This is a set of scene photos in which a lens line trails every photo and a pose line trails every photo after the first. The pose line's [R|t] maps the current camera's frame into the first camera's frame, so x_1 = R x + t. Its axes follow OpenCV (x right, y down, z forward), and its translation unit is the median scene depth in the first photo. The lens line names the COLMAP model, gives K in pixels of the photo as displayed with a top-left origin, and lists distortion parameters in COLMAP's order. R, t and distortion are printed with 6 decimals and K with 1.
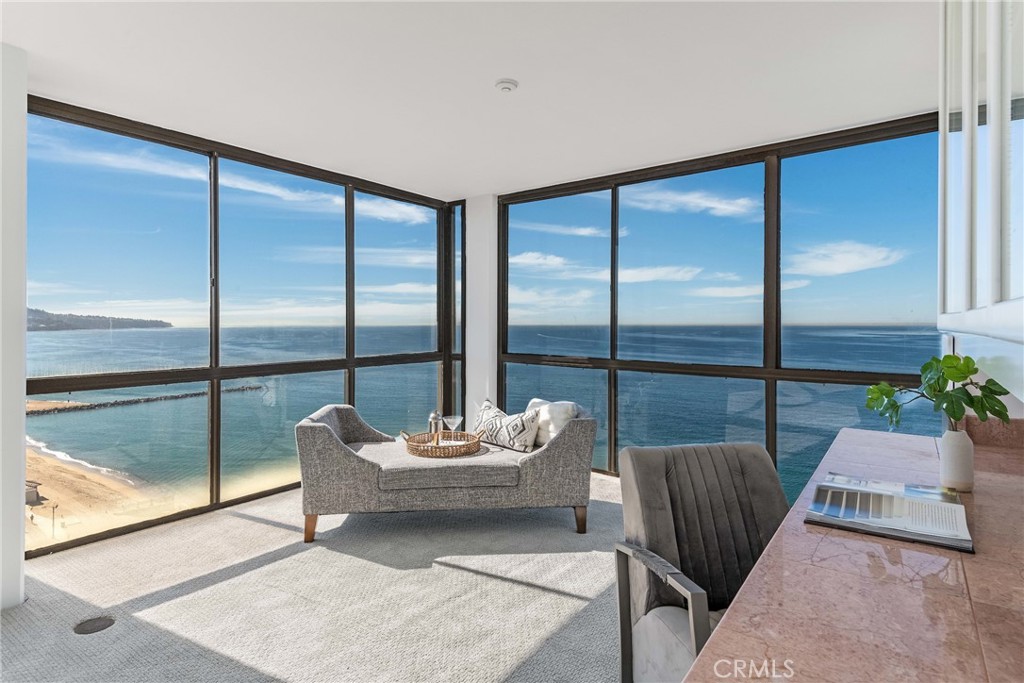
lens RADIAL K [[556.6, 0, 512.9], [0, 556.6, 316.1], [0, 0, 1]] dist [0.045218, -0.031599]
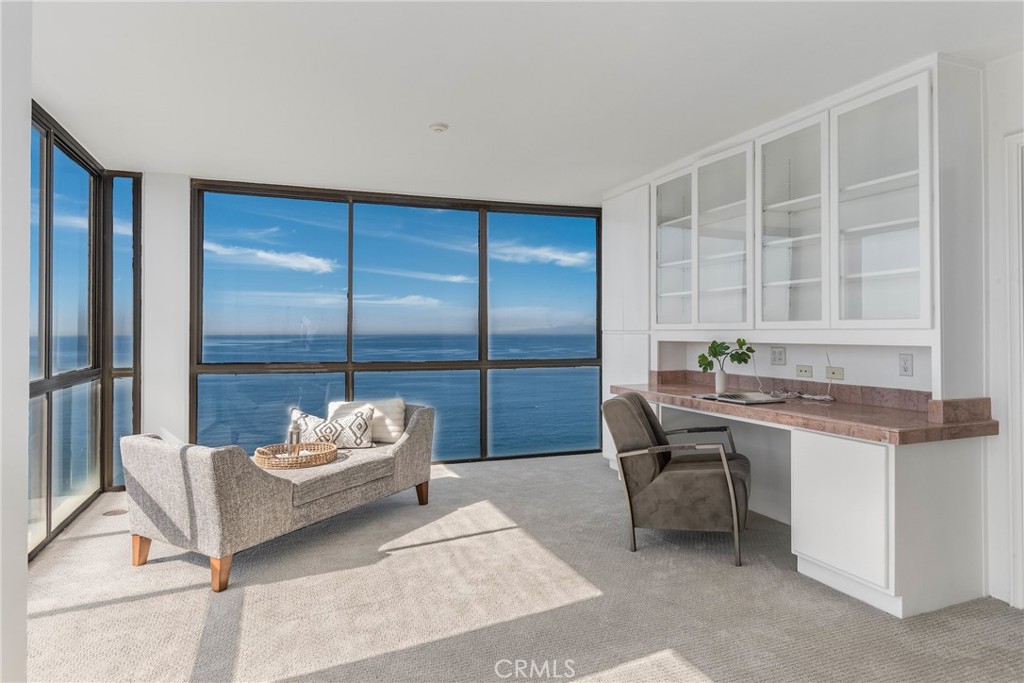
lens RADIAL K [[593.0, 0, 511.6], [0, 593.0, 322.0], [0, 0, 1]] dist [0.000331, -0.001230]
pose [[0.539853, 0.013919, 0.841644, -0.765767], [-0.006528, 0.999902, -0.012349, 0.014737], [-0.841734, 0.001172, 0.539891, 0.154602]]
